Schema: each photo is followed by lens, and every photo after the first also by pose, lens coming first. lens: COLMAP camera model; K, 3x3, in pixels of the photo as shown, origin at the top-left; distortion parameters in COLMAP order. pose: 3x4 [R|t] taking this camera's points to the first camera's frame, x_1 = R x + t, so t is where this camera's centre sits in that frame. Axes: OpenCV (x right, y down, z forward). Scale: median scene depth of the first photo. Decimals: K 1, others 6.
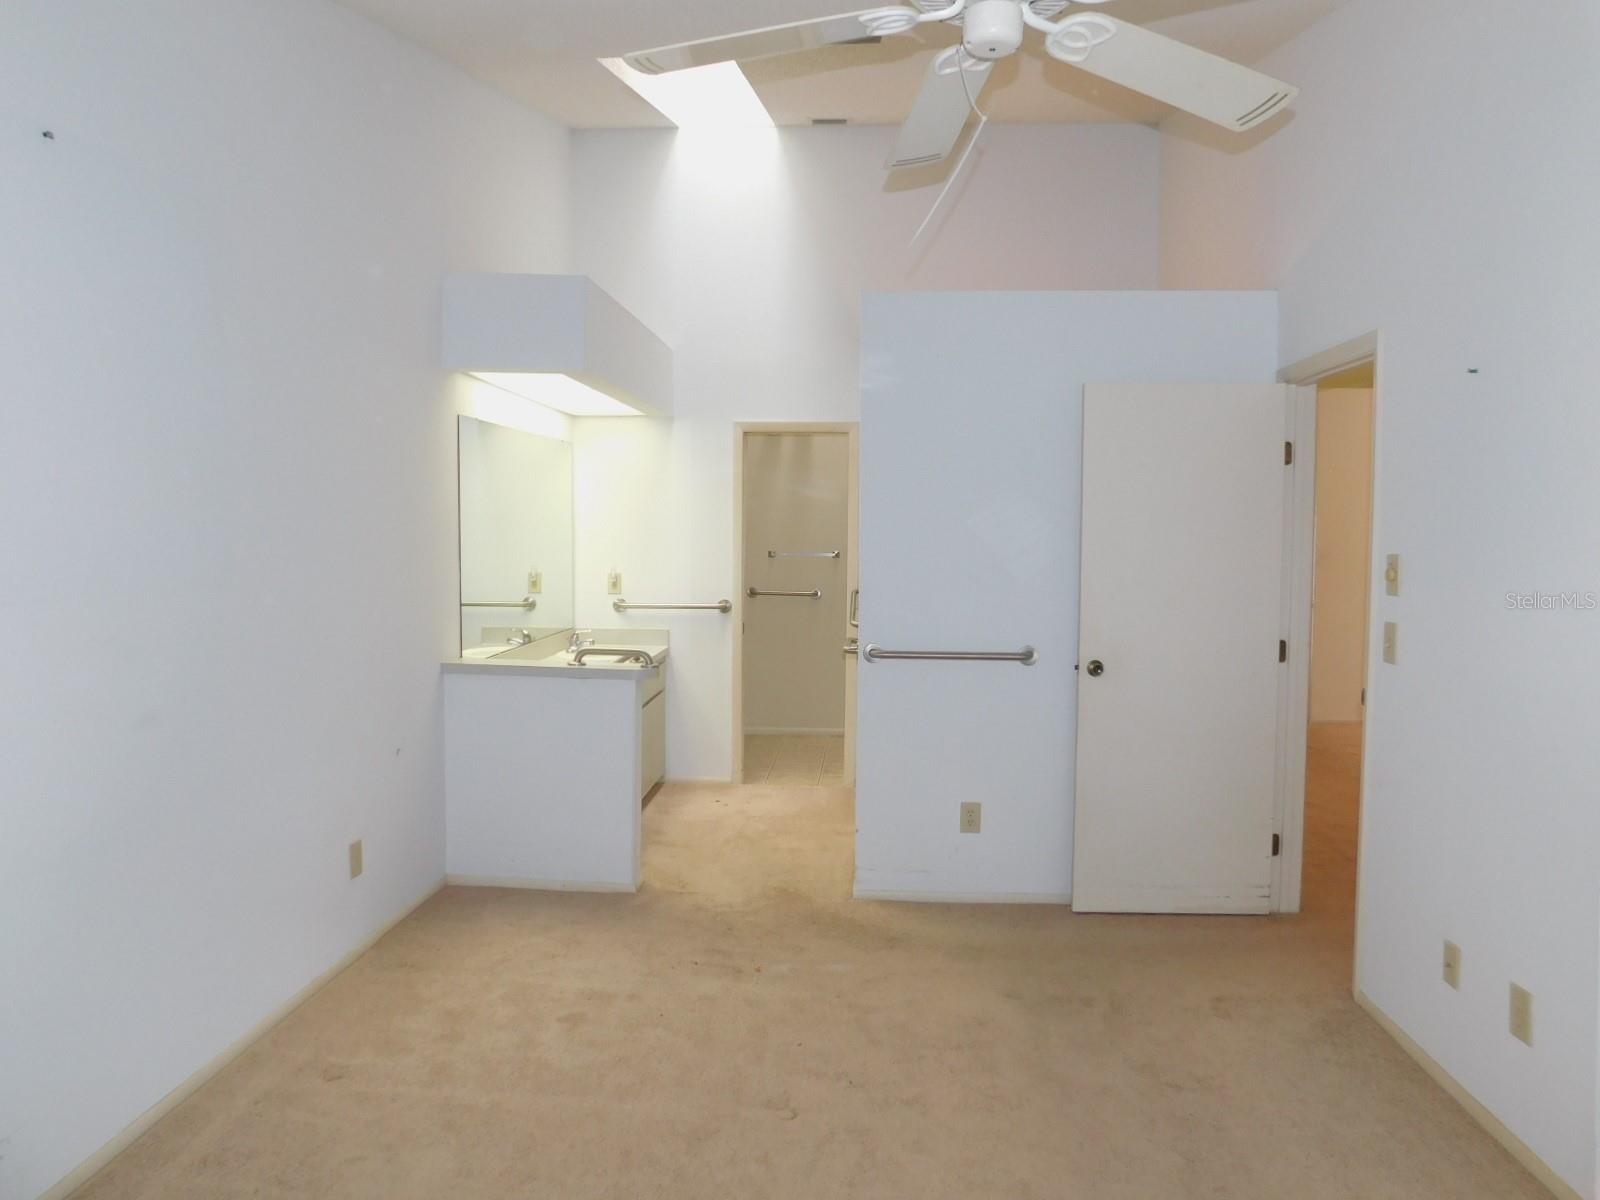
lens RADIAL K [[1104.1, 0, 802.3], [0, 1104.1, 603.6], [0, 0, 1]] dist [-0.046010, 0.020125]
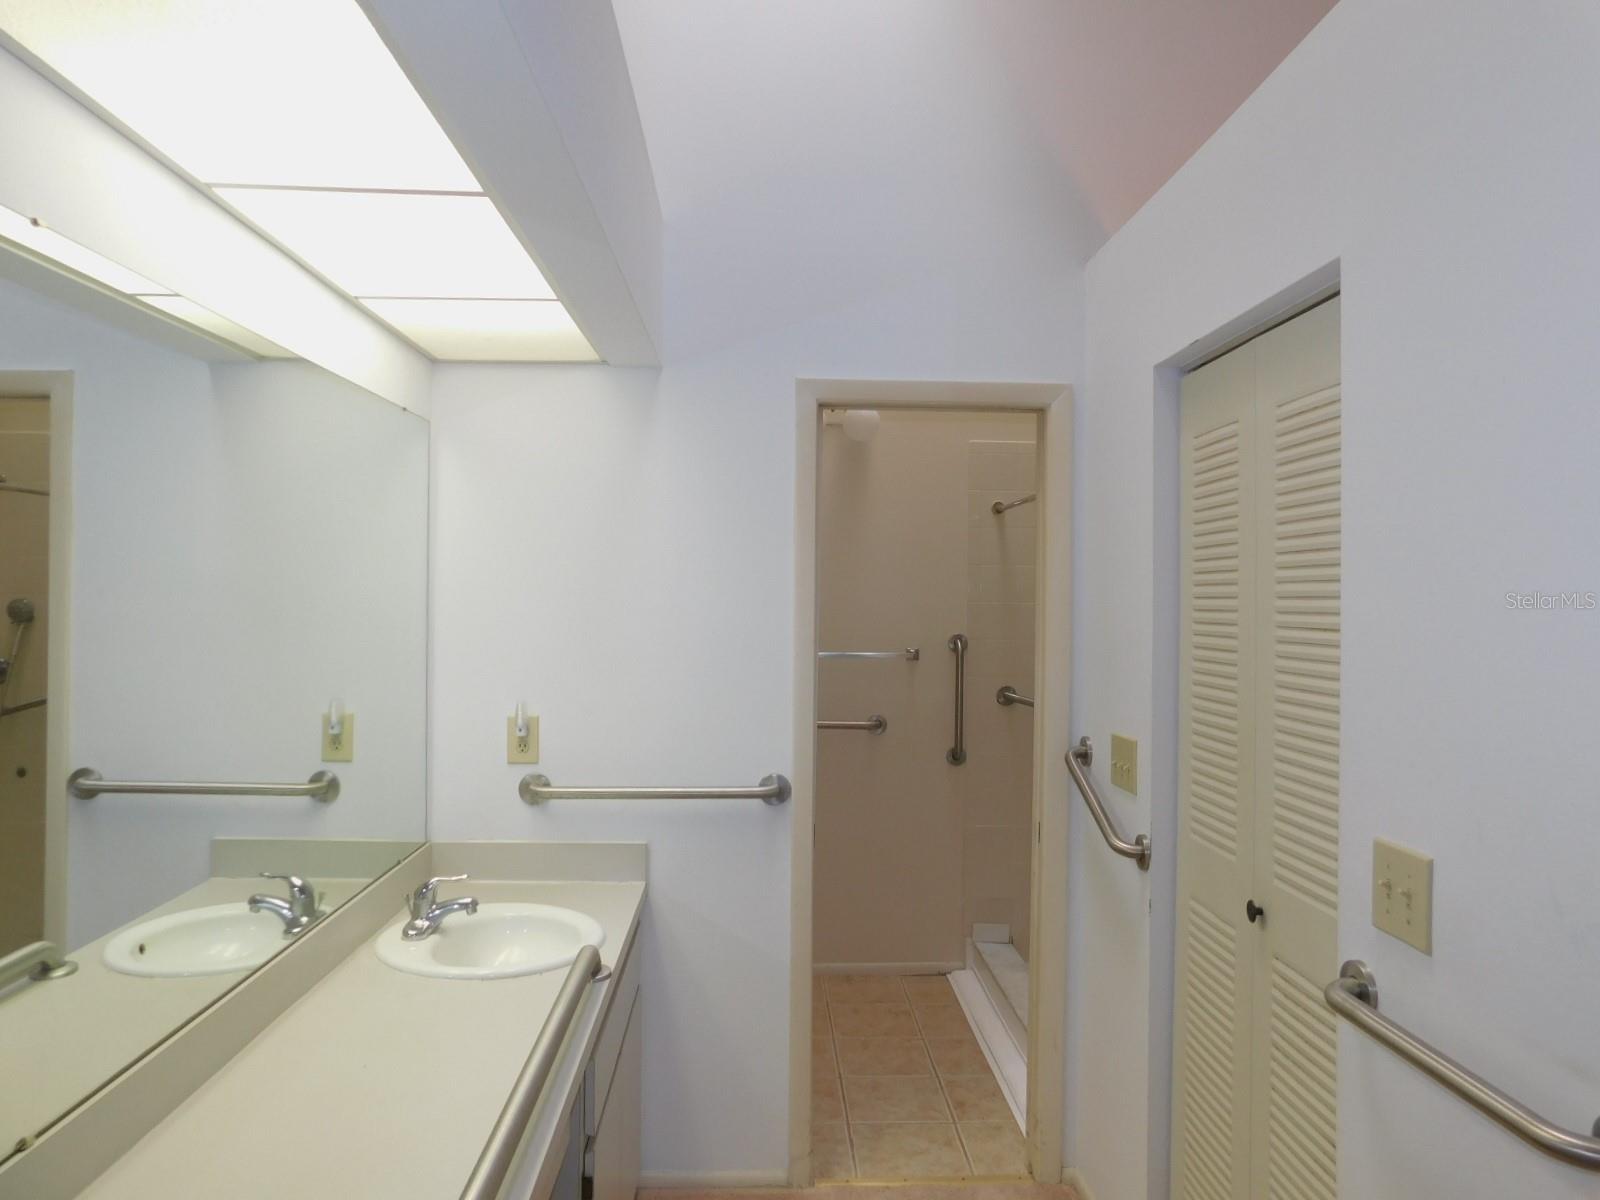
lens RADIAL K [[1104.1, 0, 799.1], [0, 1104.1, 591.8], [0, 0, 1]] dist [-0.046010, 0.020125]
pose [[0.993835, -0.000020, 0.110869, -0.109367], [0.006518, 0.998281, -0.058250, -0.050901], [-0.110677, 0.058614, 0.992127, 0.548199]]
